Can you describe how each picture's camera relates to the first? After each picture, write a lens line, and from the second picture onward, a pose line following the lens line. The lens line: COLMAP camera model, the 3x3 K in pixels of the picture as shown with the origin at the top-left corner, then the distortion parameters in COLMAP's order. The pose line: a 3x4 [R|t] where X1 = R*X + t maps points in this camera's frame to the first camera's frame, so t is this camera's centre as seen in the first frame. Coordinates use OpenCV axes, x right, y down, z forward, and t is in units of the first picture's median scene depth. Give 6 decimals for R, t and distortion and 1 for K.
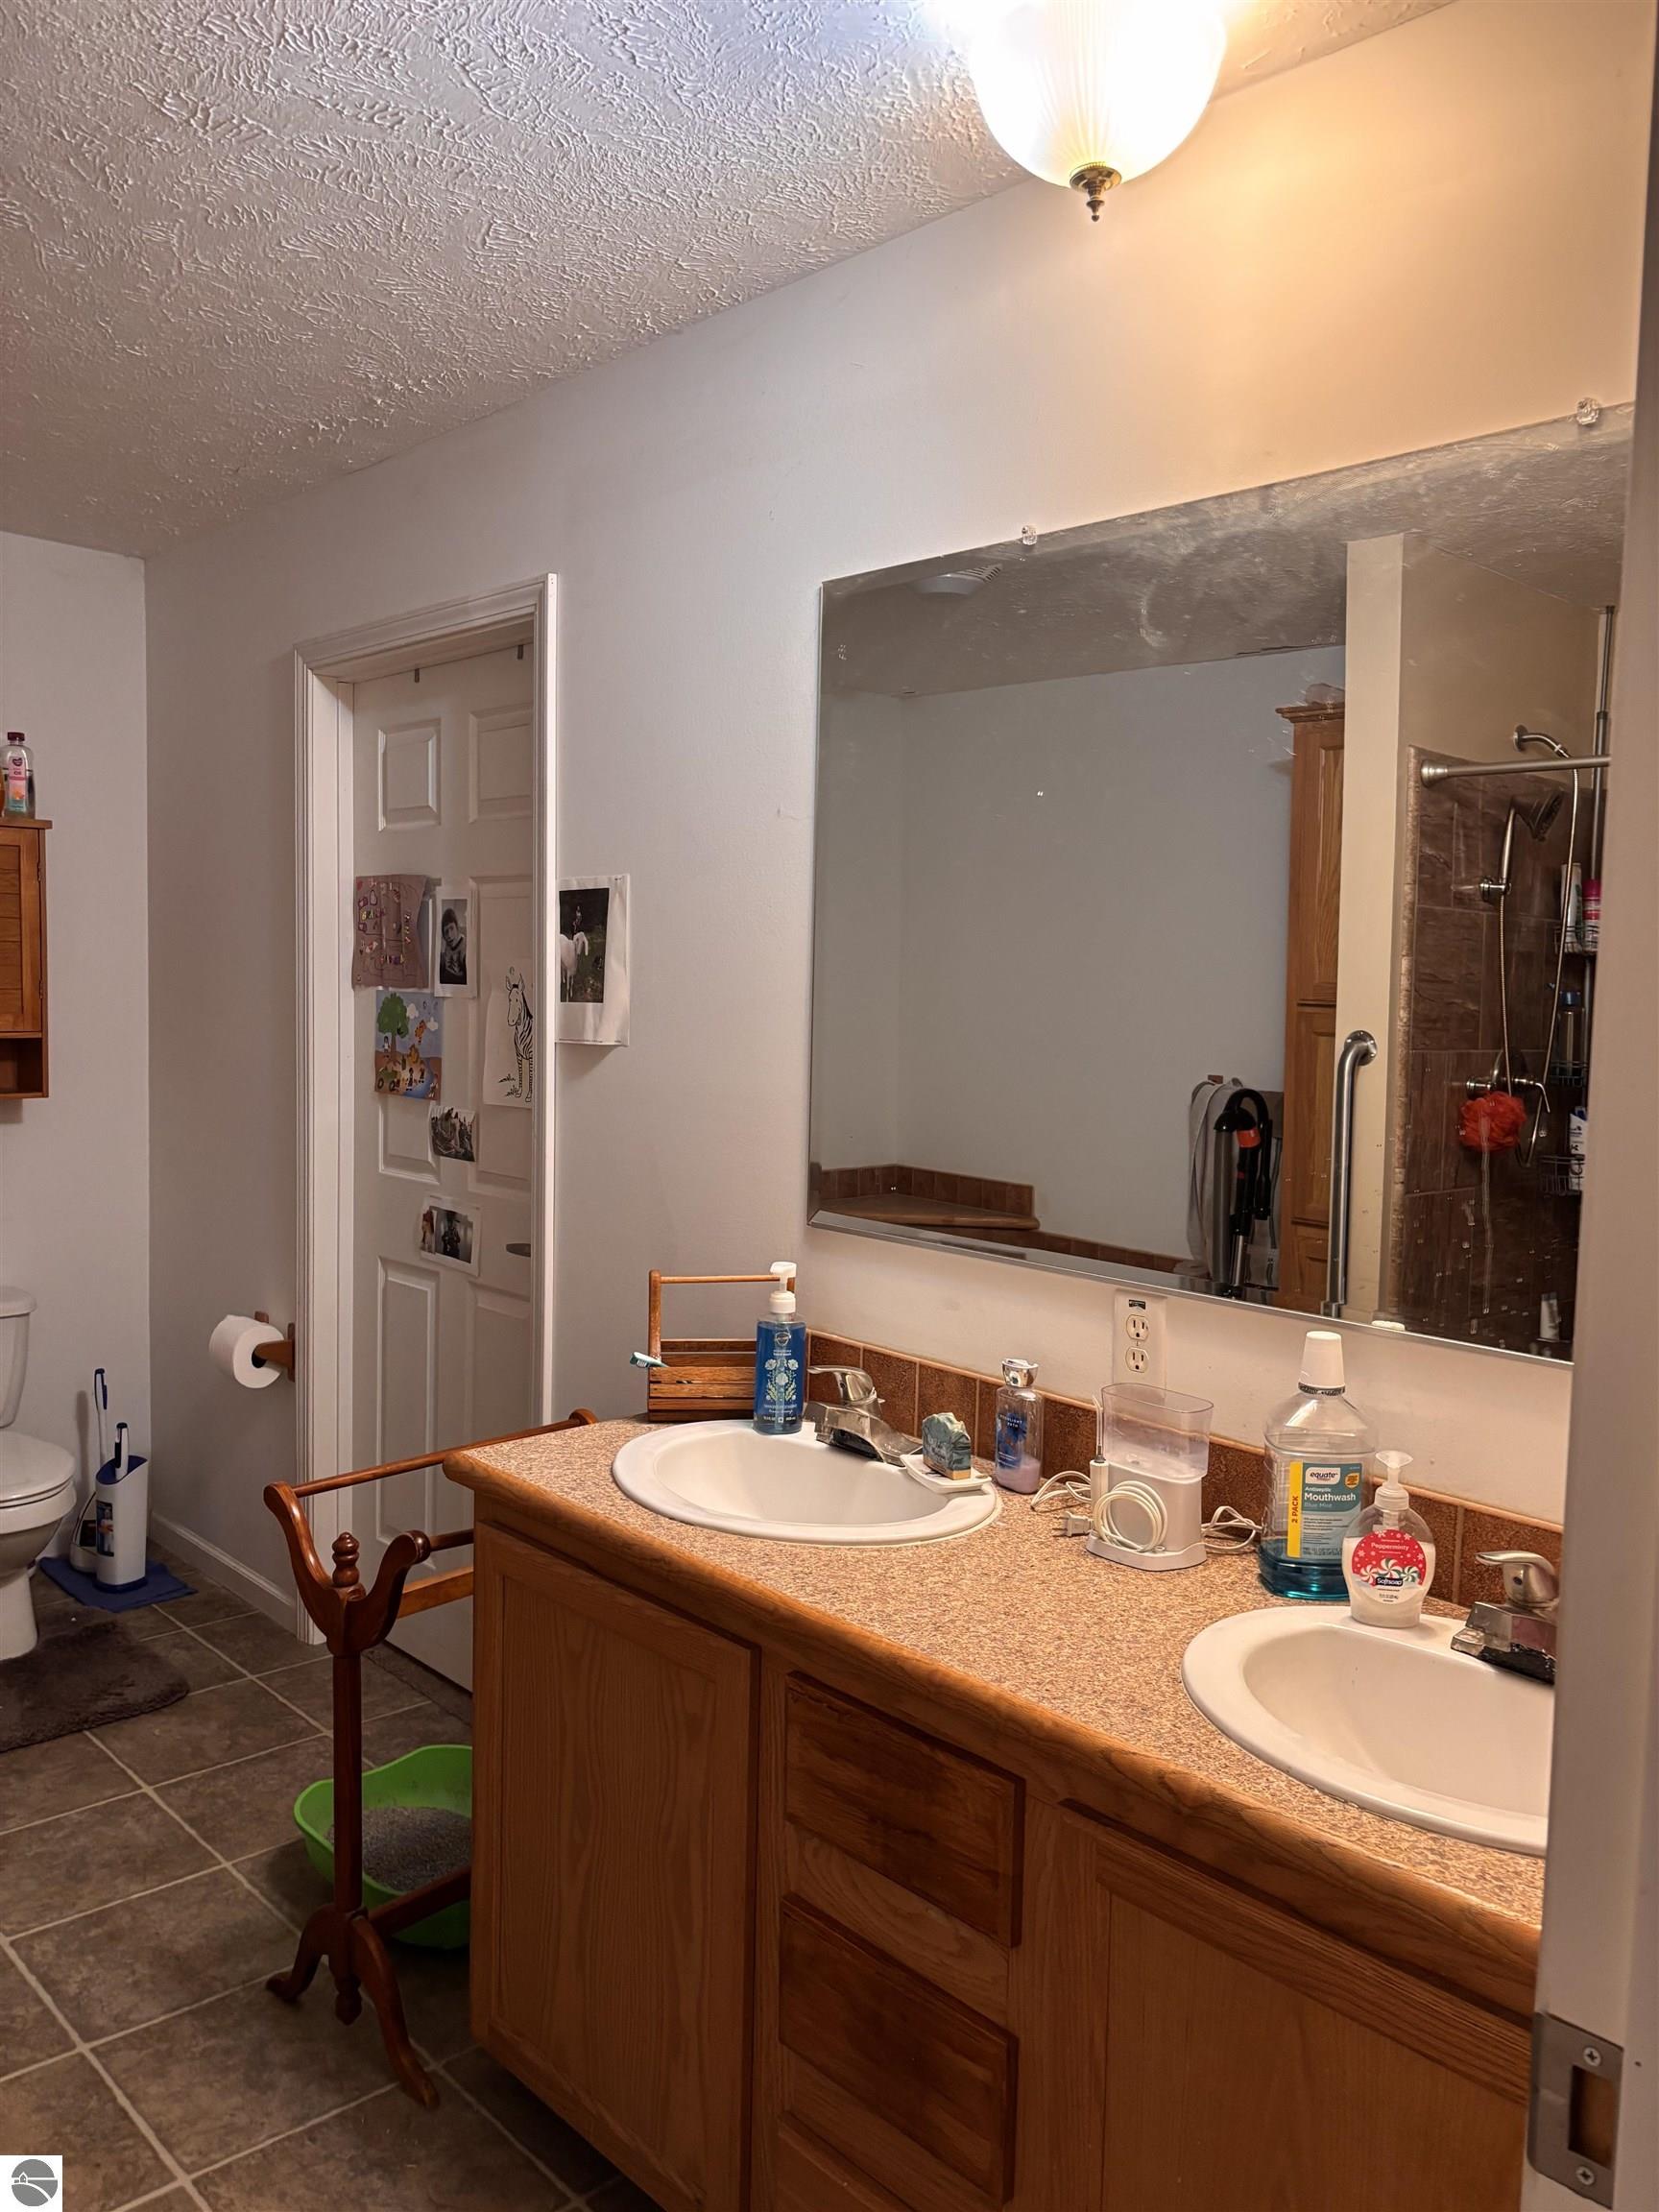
lens RADIAL K [[1664.1, 0, 832.5], [0, 1664.1, 1102.7], [0, 0, 1]] dist [0.050608, -0.041489]
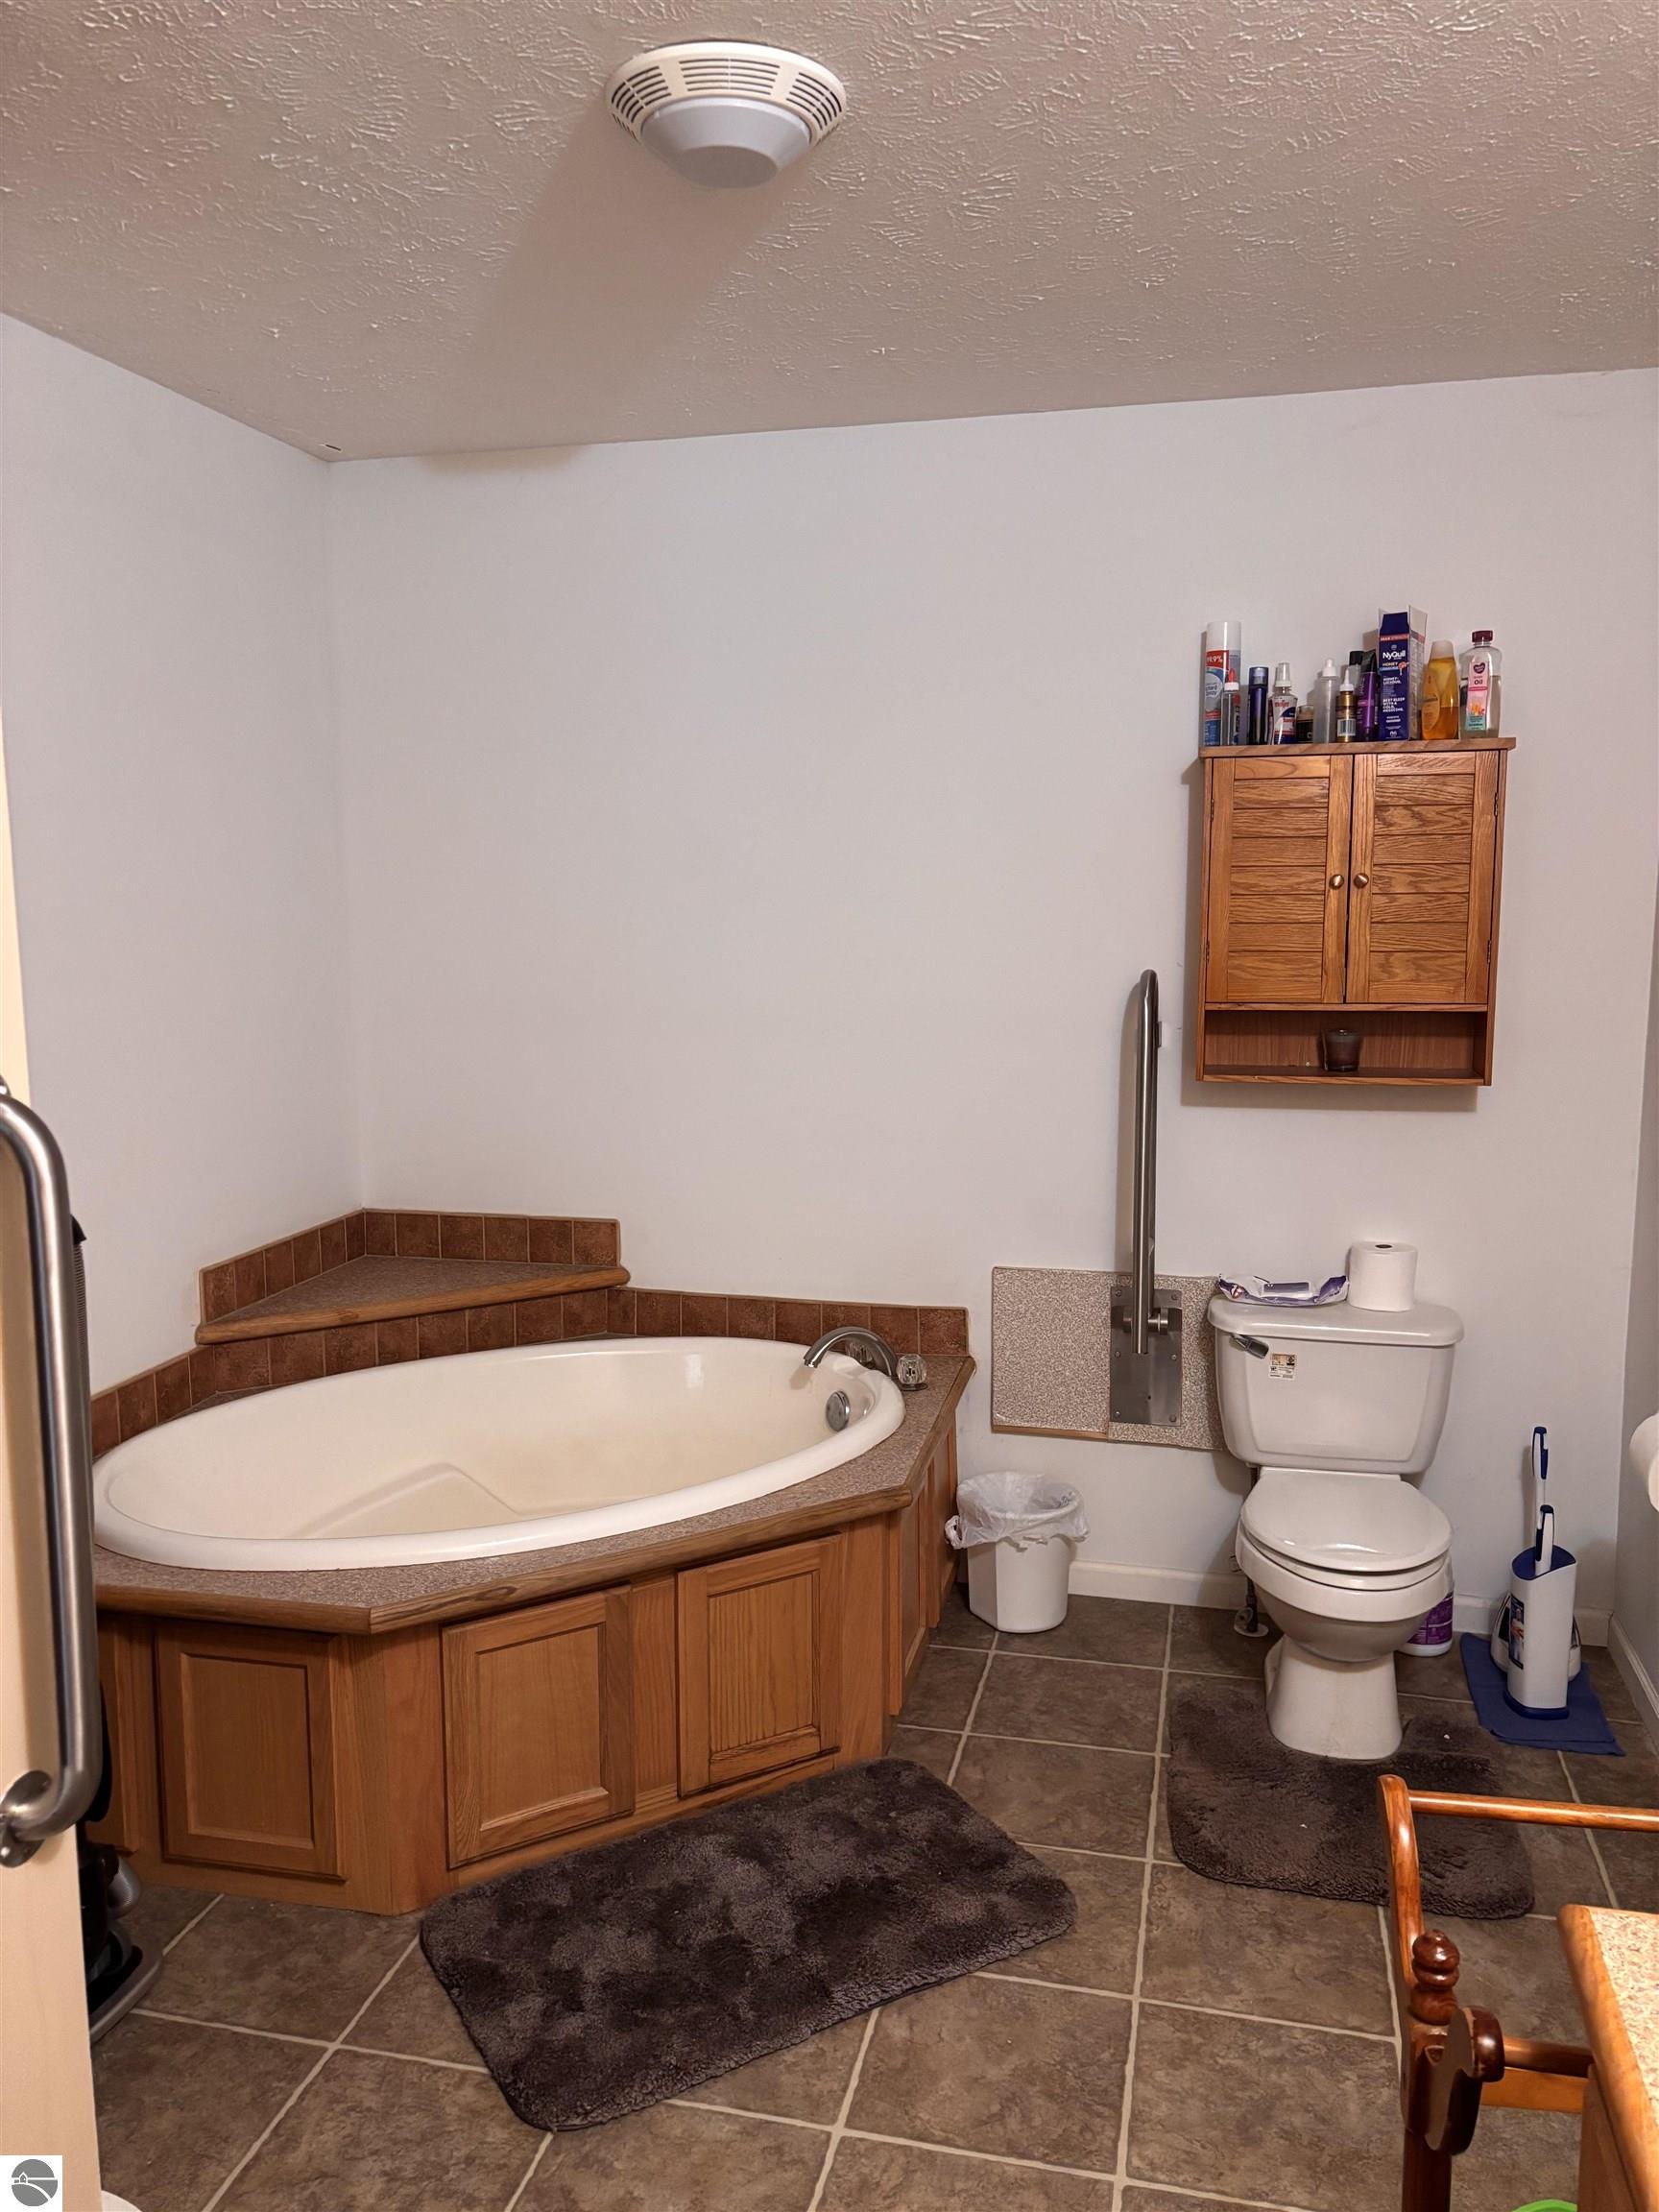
lens RADIAL K [[1664.1, 0, 839.5], [0, 1664.1, 1111.8], [0, 0, 1]] dist [0.050608, -0.041489]
pose [[0.557593, 0.085132, -0.825738, 0.025266], [-0.055383, 0.996326, 0.065321, -0.026228], [0.828265, 0.009309, 0.560259, 0.294529]]
